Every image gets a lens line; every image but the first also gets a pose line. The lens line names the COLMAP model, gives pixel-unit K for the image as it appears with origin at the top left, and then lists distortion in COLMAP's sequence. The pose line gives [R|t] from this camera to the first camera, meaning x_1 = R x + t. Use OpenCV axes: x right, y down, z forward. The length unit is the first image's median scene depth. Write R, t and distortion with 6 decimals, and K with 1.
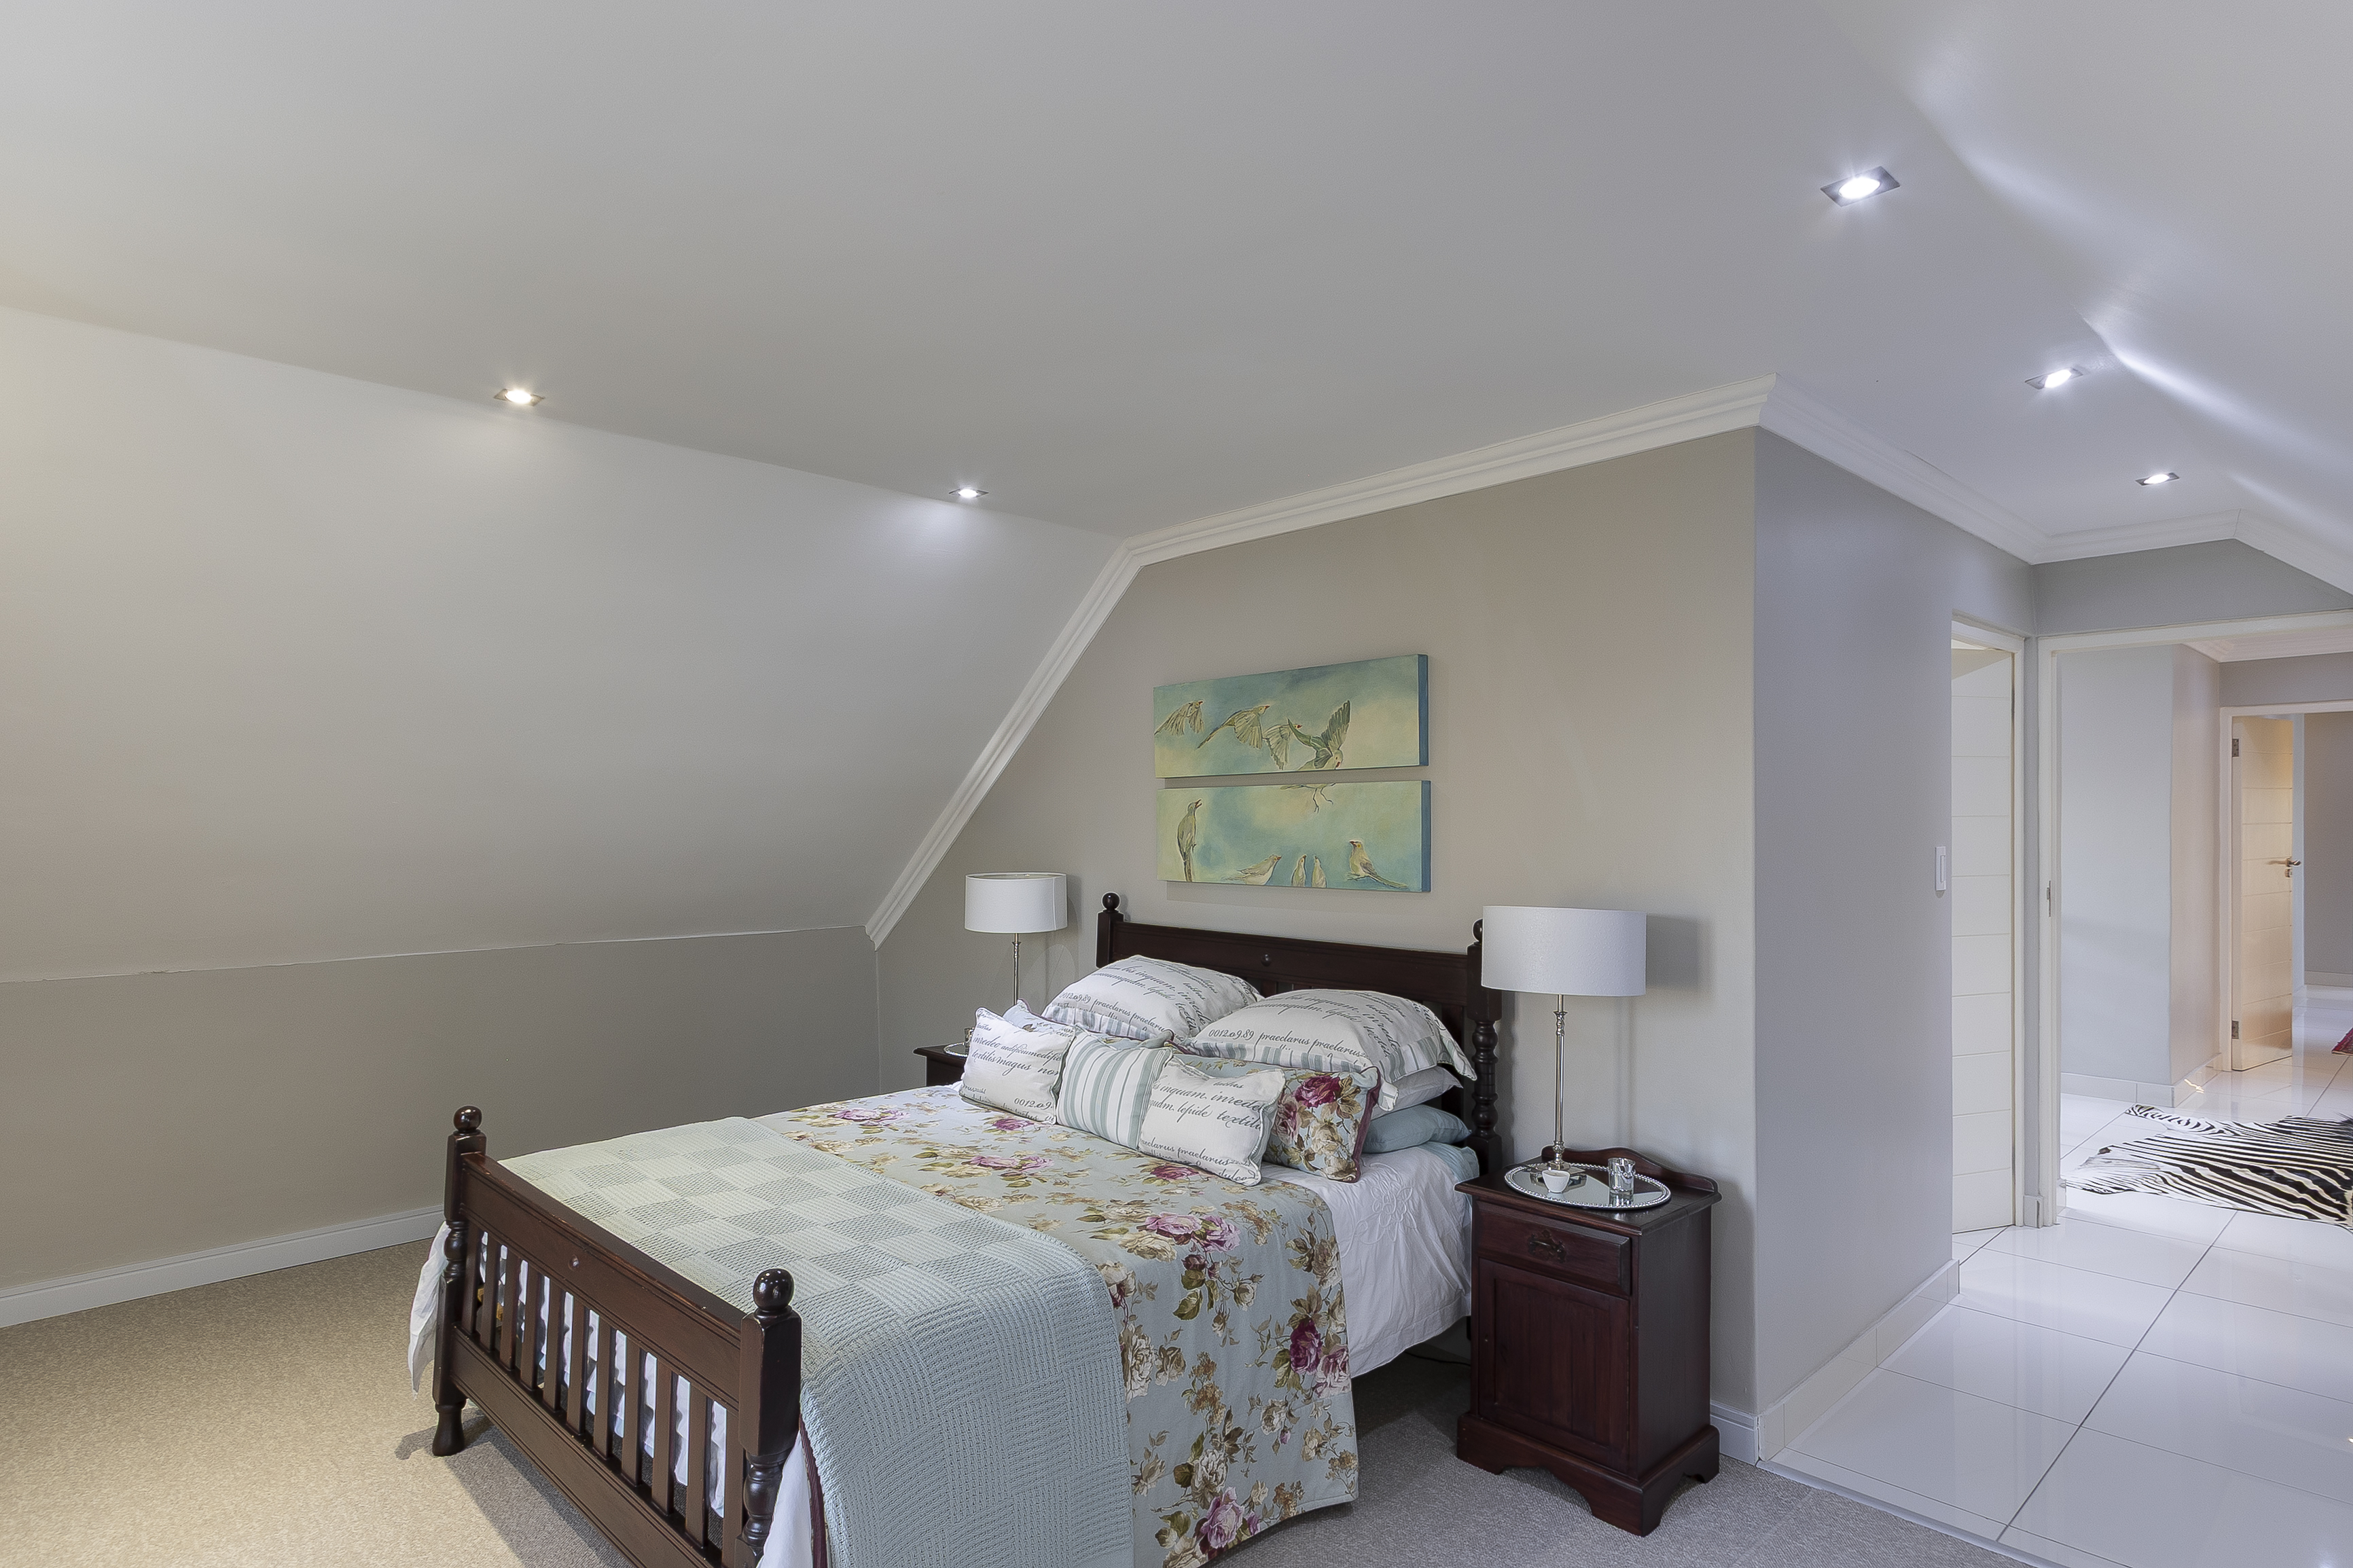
lens RADIAL K [[1253.9, 0, 1179.2], [0, 1253.9, 797.5], [0, 0, 1]] dist [-0.004018, -0.002330]
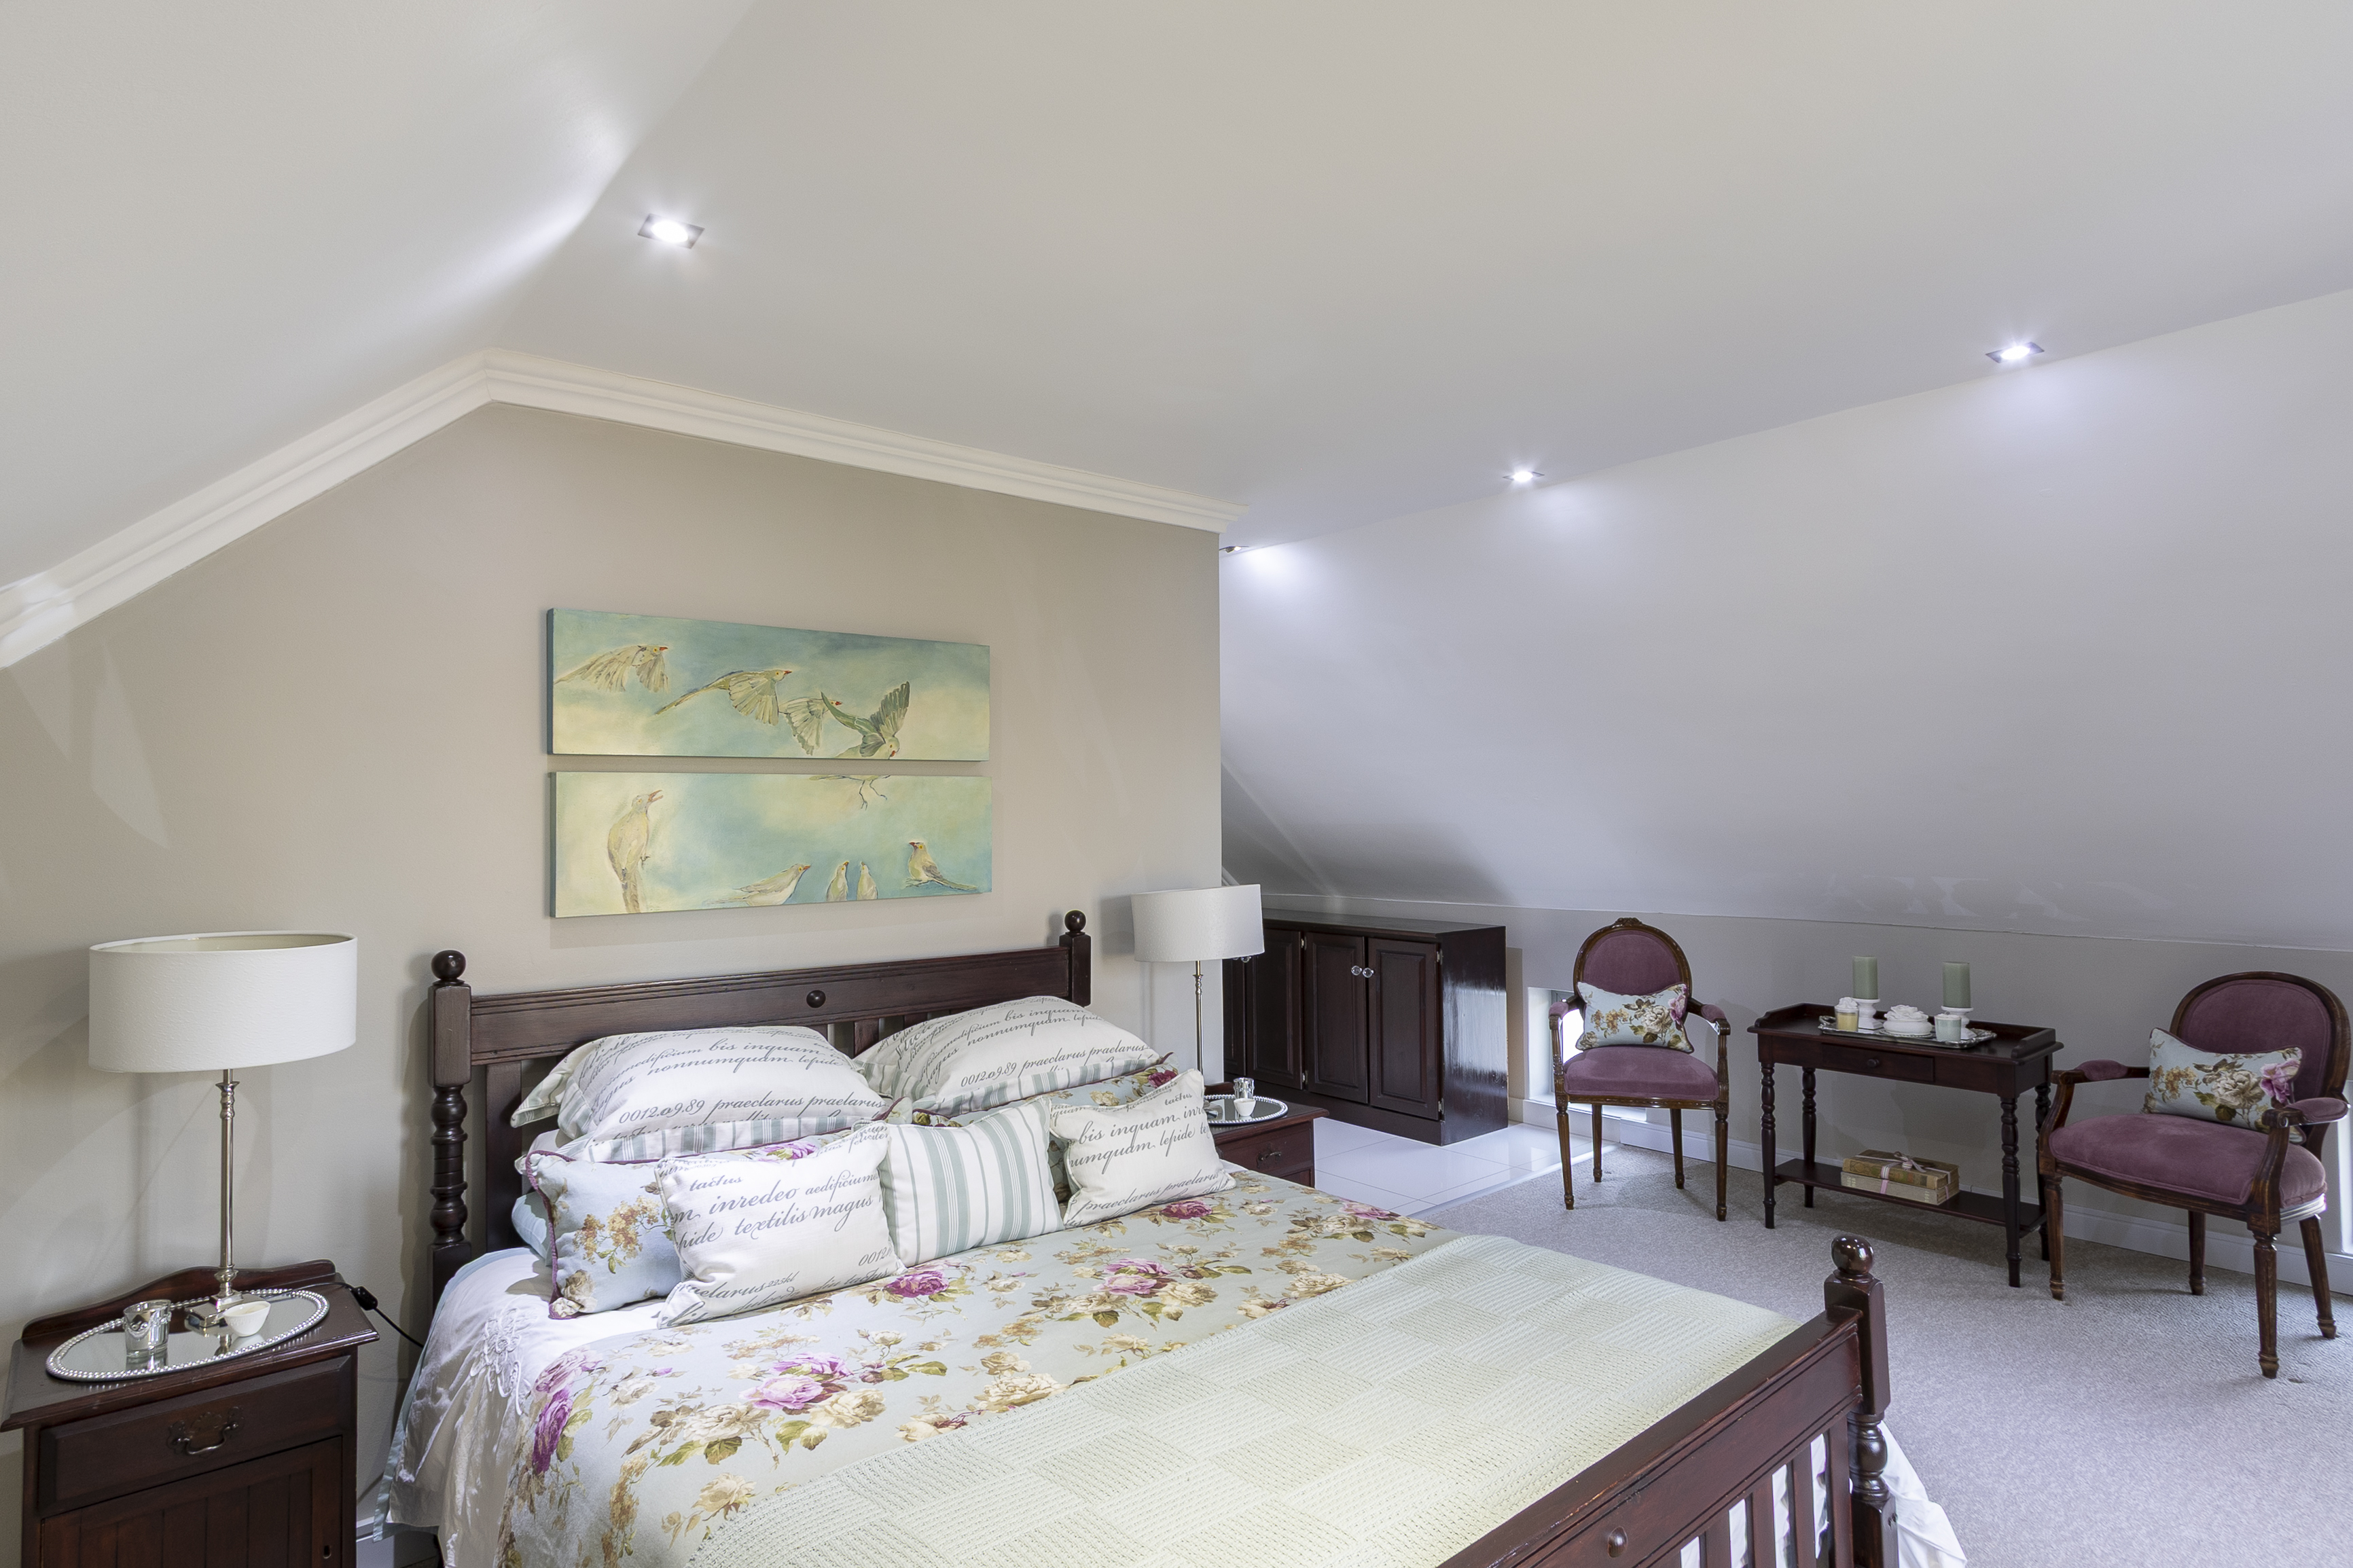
lens RADIAL K [[1253.9, 0, 1179.4], [0, 1253.9, 782.7], [0, 0, 1]] dist [-0.004018, -0.002330]
pose [[0.052928, 0.018354, 0.998430, -0.708962], [-0.015935, 0.999719, -0.017533, 0.005498], [-0.998471, -0.014982, 0.053206, 0.744207]]
